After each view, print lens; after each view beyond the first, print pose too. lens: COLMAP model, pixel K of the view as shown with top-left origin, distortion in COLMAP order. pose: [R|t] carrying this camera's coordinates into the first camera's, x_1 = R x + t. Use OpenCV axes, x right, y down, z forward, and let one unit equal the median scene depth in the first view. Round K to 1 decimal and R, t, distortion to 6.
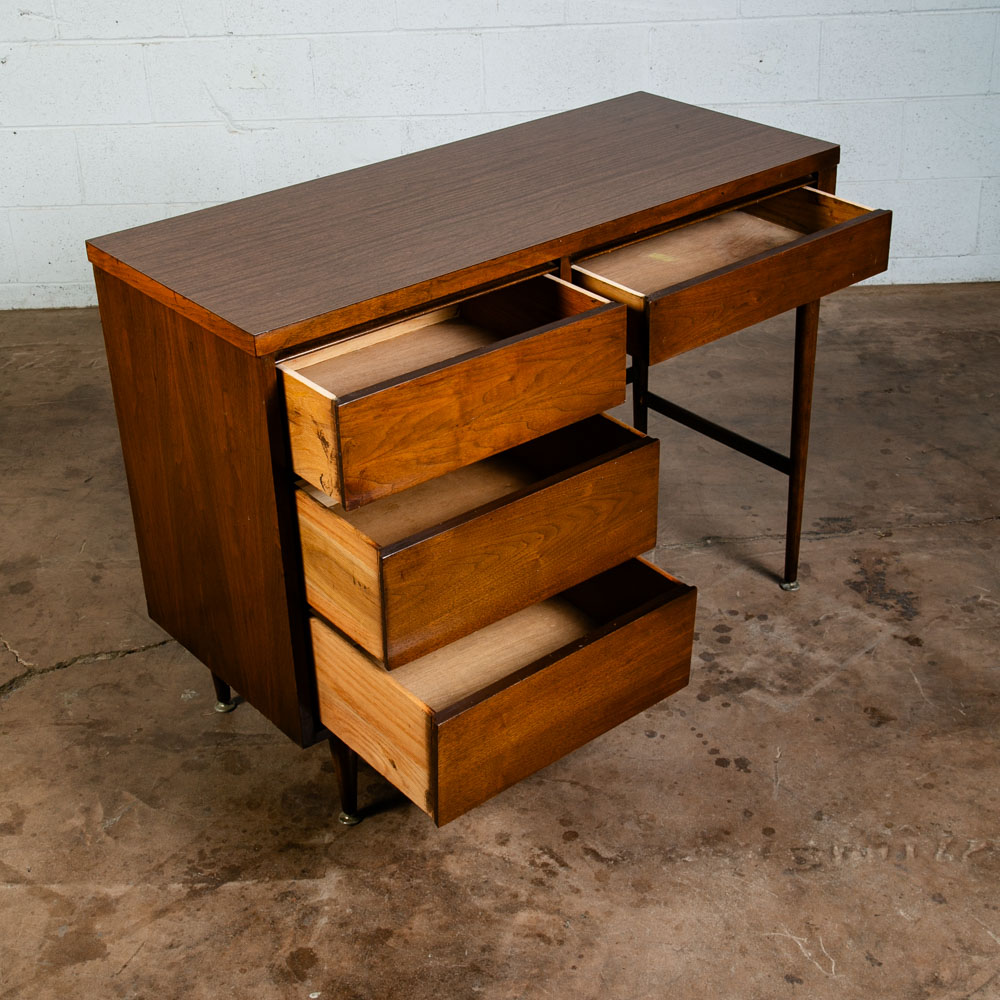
lens RADIAL K [[1679.7, 0, 500.6], [0, 1679.7, 438.1], [0, 0, 1]] dist [0.028589, 0.104432]
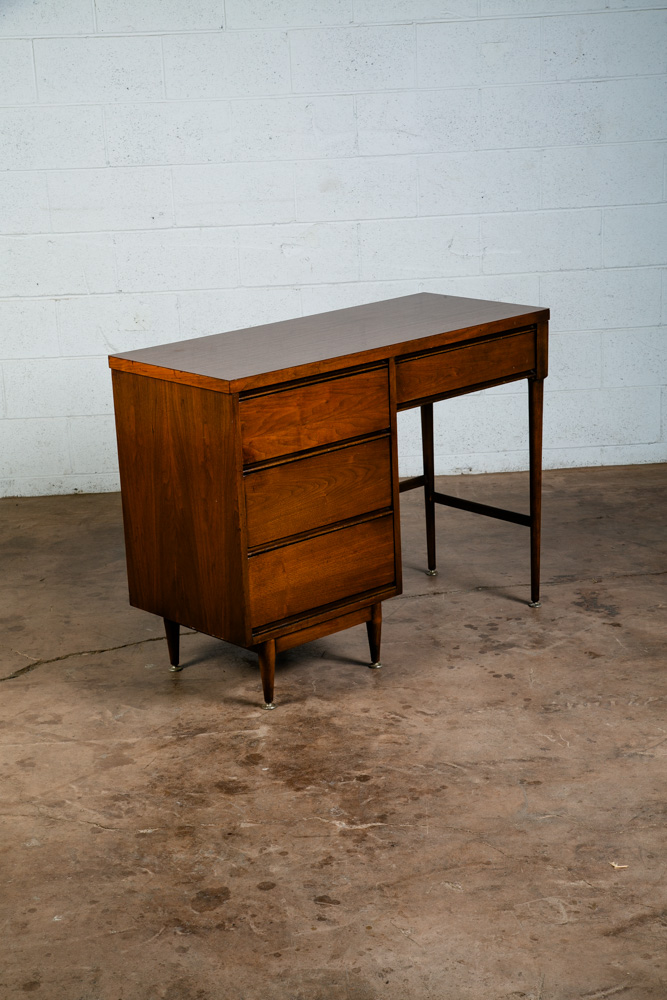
lens RADIAL K [[1829.1, 0, 335.5], [0, 1829.1, 501.9], [0, 0, 1]] dist [0.286644, 0.003435]
pose [[0.997845, -0.021633, 0.061942, -0.122875], [0.033287, 0.980478, -0.193792, 0.353708], [-0.056541, 0.195436, 0.979085, -0.715231]]
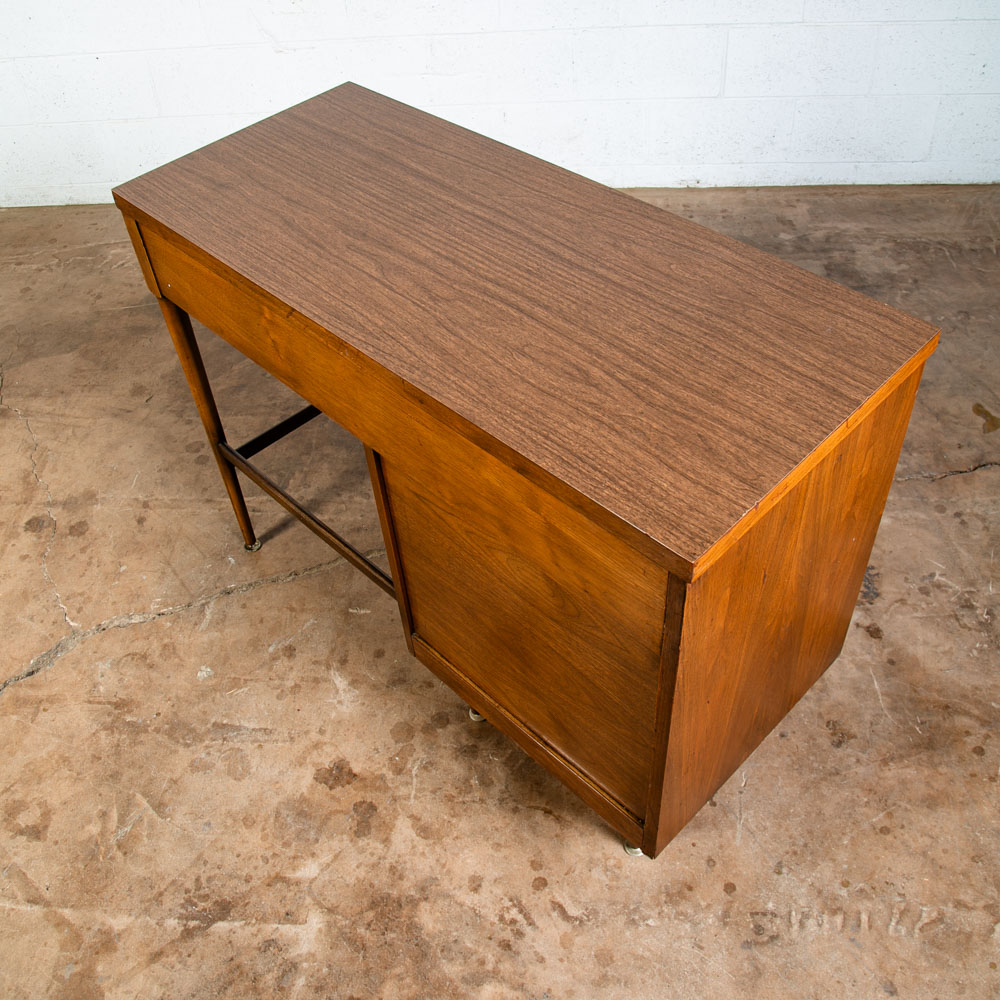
lens RADIAL K [[1019.7, 0, 493.9], [0, 1019.7, 456.3], [0, 0, 1]] dist [-0.113735, 0.054735]
pose [[0.998565, 0.013643, -0.051784, 0.038342], [0.002189, 0.955799, 0.294014, -0.185556], [0.053506, -0.293705, 0.954397, 0.444442]]
